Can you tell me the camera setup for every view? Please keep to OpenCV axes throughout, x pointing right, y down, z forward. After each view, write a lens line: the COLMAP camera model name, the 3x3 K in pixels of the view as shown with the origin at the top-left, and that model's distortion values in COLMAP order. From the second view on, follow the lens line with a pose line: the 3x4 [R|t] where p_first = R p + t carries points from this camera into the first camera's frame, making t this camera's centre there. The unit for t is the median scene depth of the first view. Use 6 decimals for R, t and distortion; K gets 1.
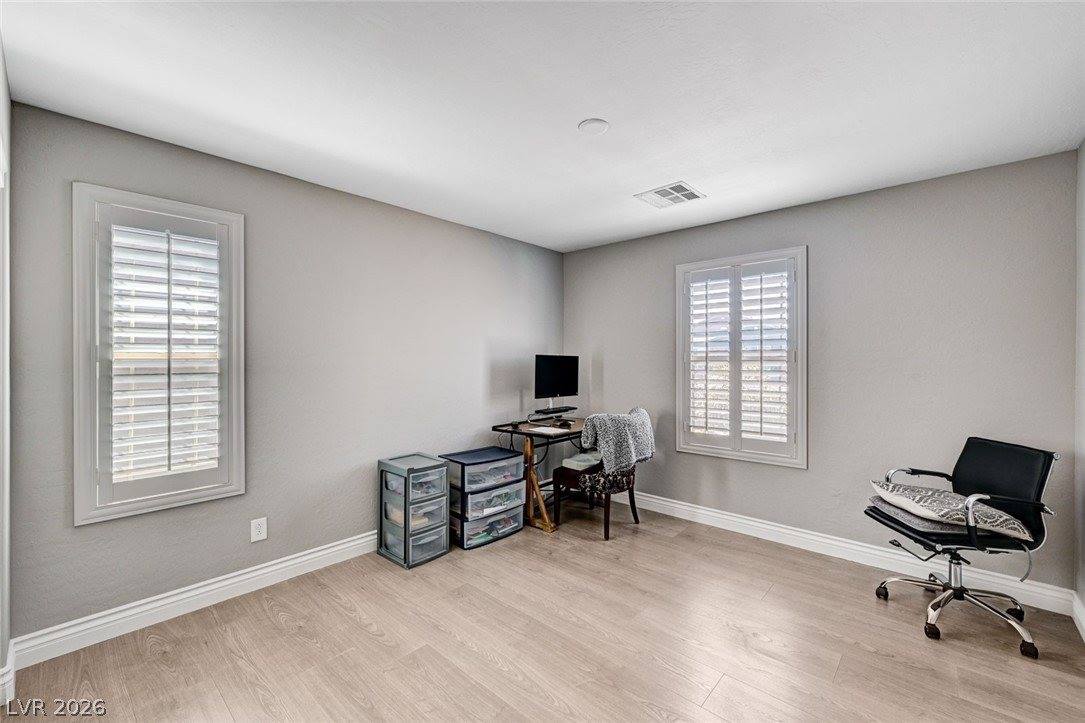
lens RADIAL K [[457.4, 0, 542.3], [0, 457.4, 356.8], [0, 0, 1]] dist [-0.001864, -0.000599]
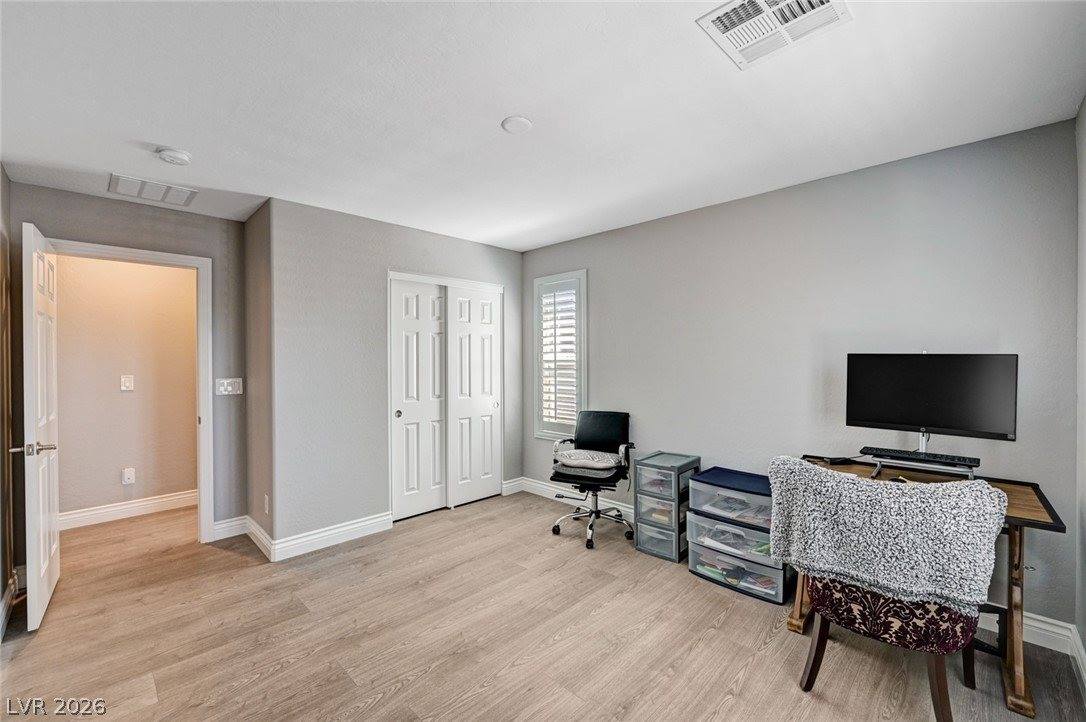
lens RADIAL K [[457.9, 0, 542.8], [0, 457.9, 356.3], [0, 0, 1]] dist [-0.001864, -0.000599]
pose [[-0.060166, -0.004321, -0.998179, 0.787955], [0.008993, 0.999948, -0.004871, -0.002349], [0.998148, -0.009270, -0.060124, 0.798635]]
